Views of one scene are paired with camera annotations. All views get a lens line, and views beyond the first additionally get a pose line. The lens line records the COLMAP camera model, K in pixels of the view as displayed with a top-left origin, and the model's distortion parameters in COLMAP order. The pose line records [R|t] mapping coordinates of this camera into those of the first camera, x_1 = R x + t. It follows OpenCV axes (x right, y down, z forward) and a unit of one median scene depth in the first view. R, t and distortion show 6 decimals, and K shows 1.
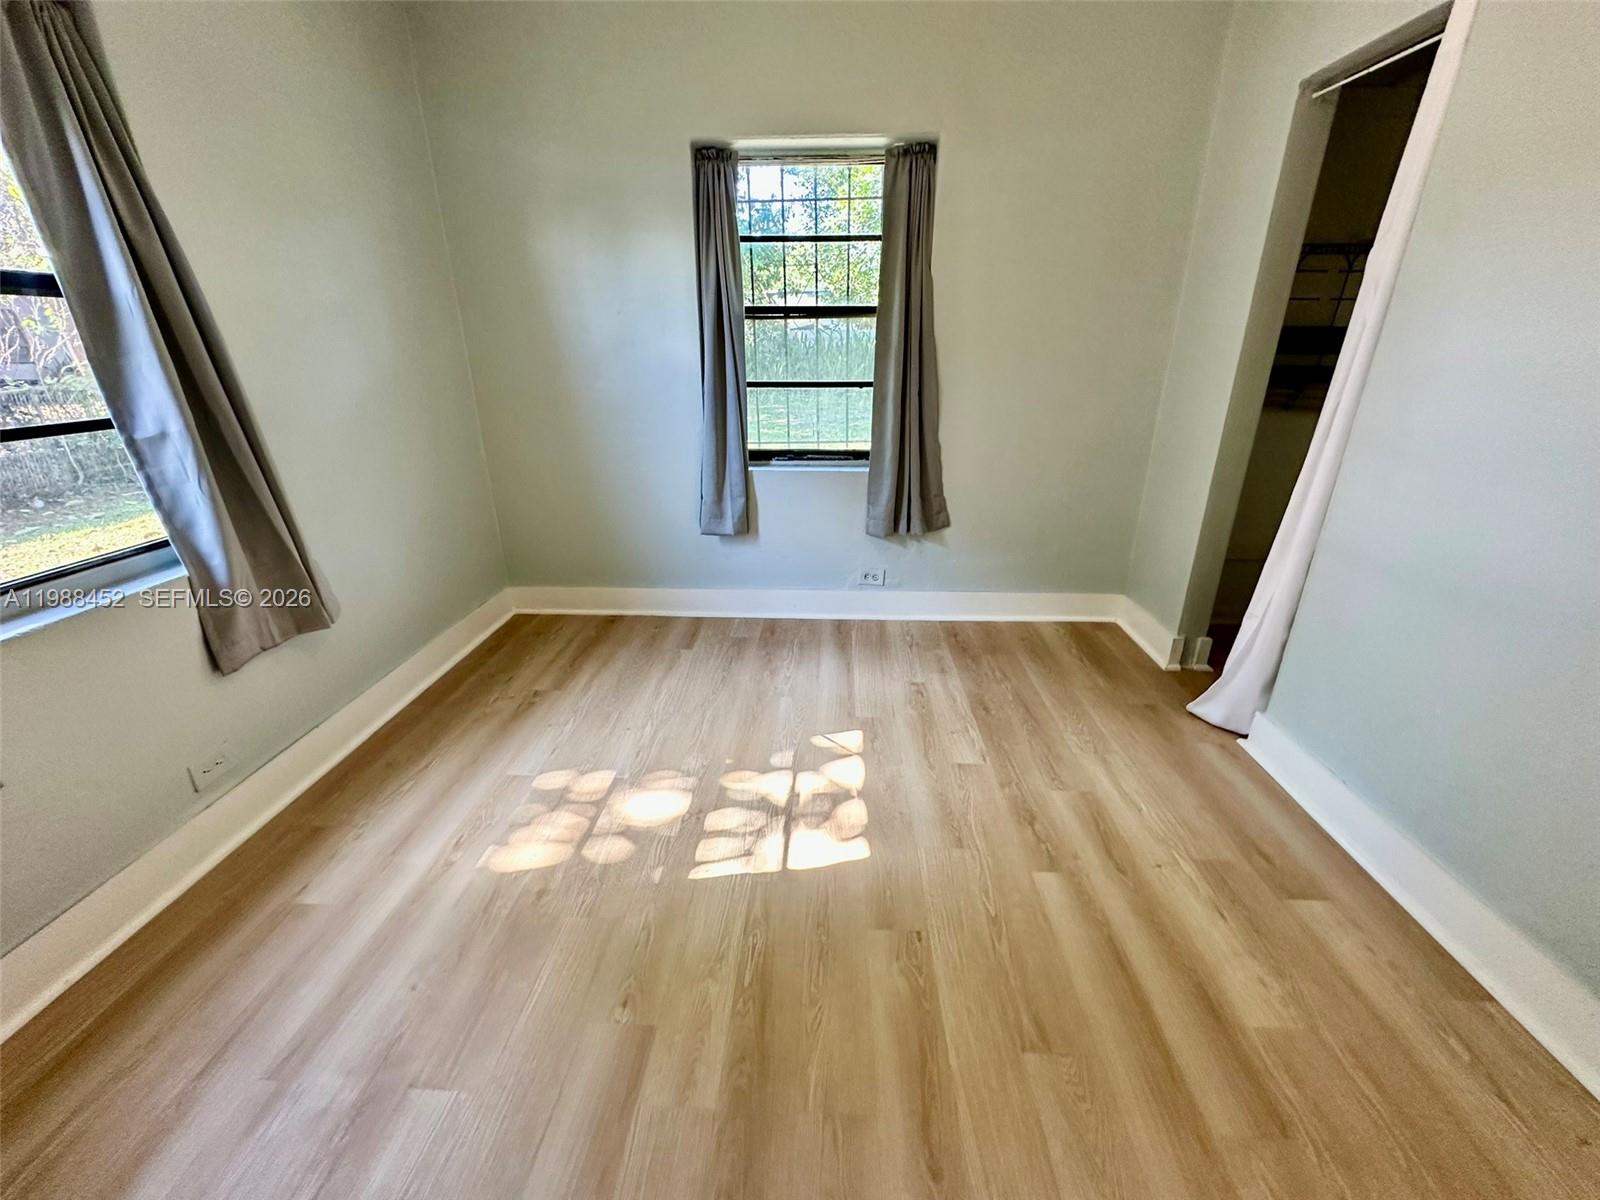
lens RADIAL K [[638.5, 0, 796.2], [0, 638.5, 597.3], [0, 0, 1]] dist [-0.003760, 0.000567]
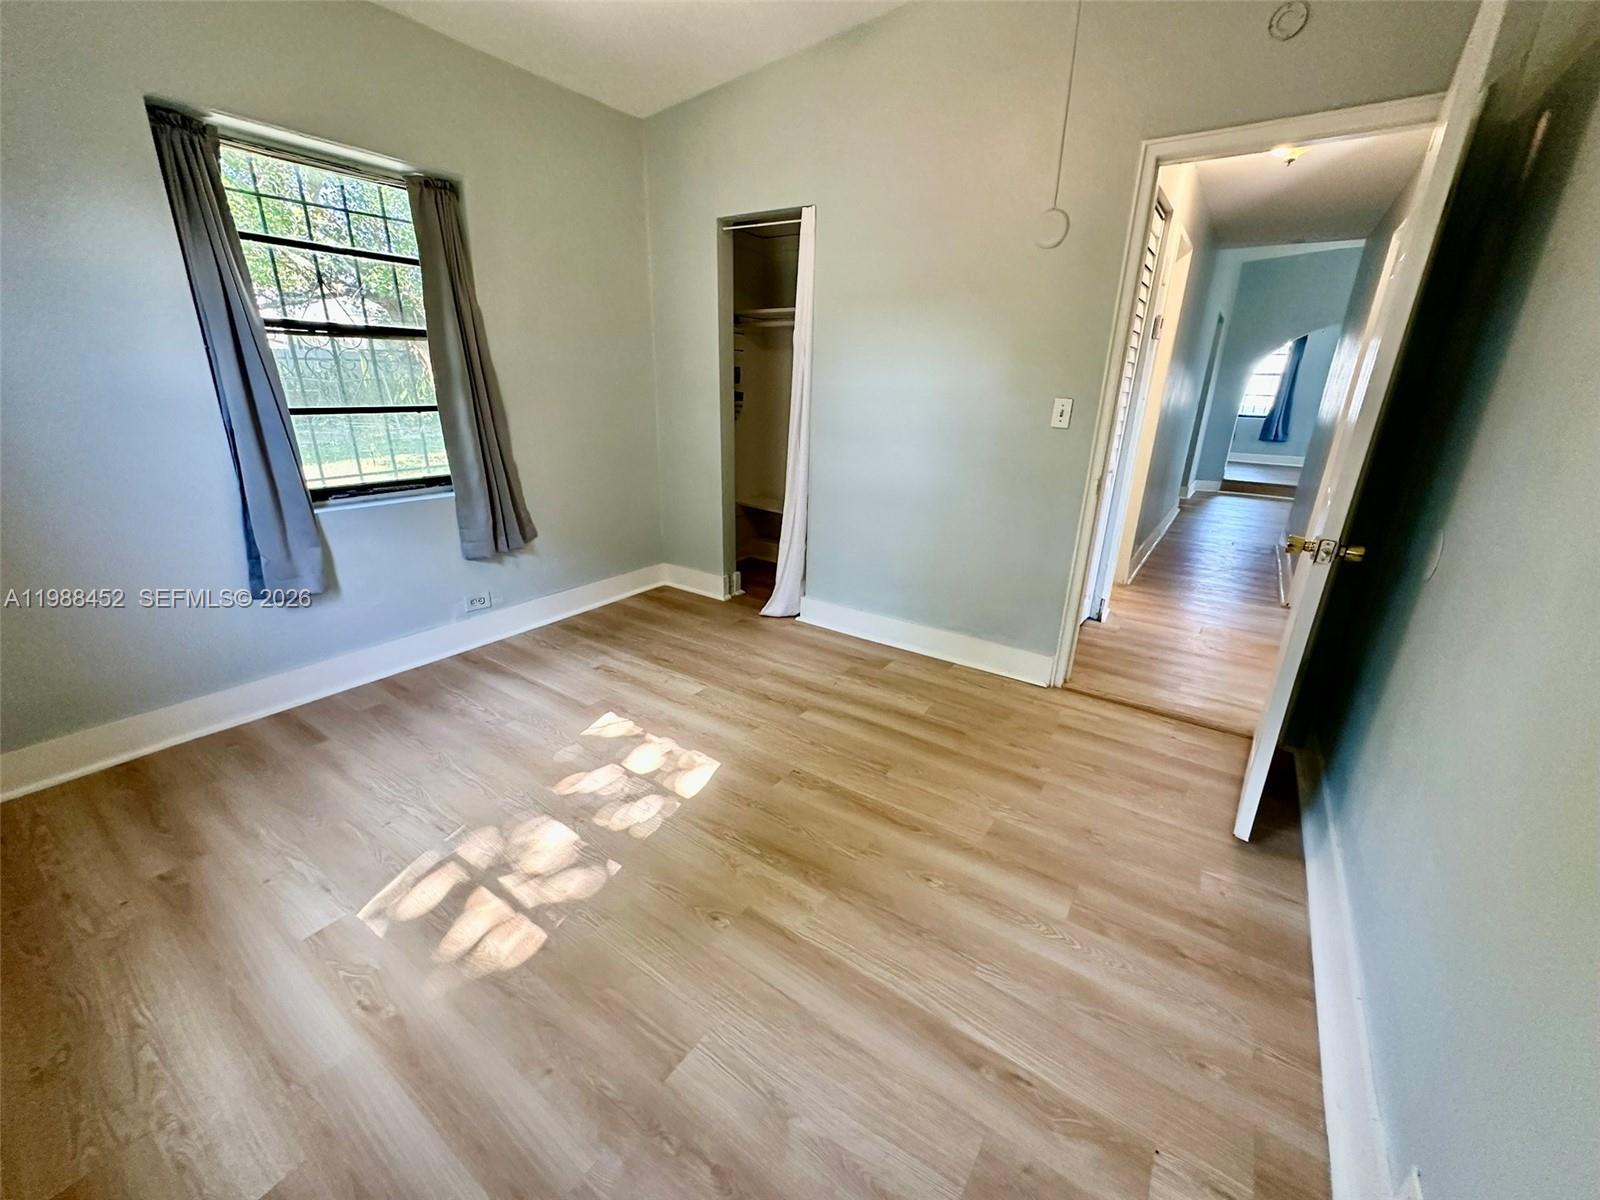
lens RADIAL K [[638.5, 0, 800.3], [0, 638.5, 597.0], [0, 0, 1]] dist [-0.003760, 0.000567]
pose [[0.524999, -0.259674, 0.810522, -0.471634], [0.287971, 0.950348, 0.117944, -0.012679], [-0.800905, 0.171486, 0.573711, 0.040372]]
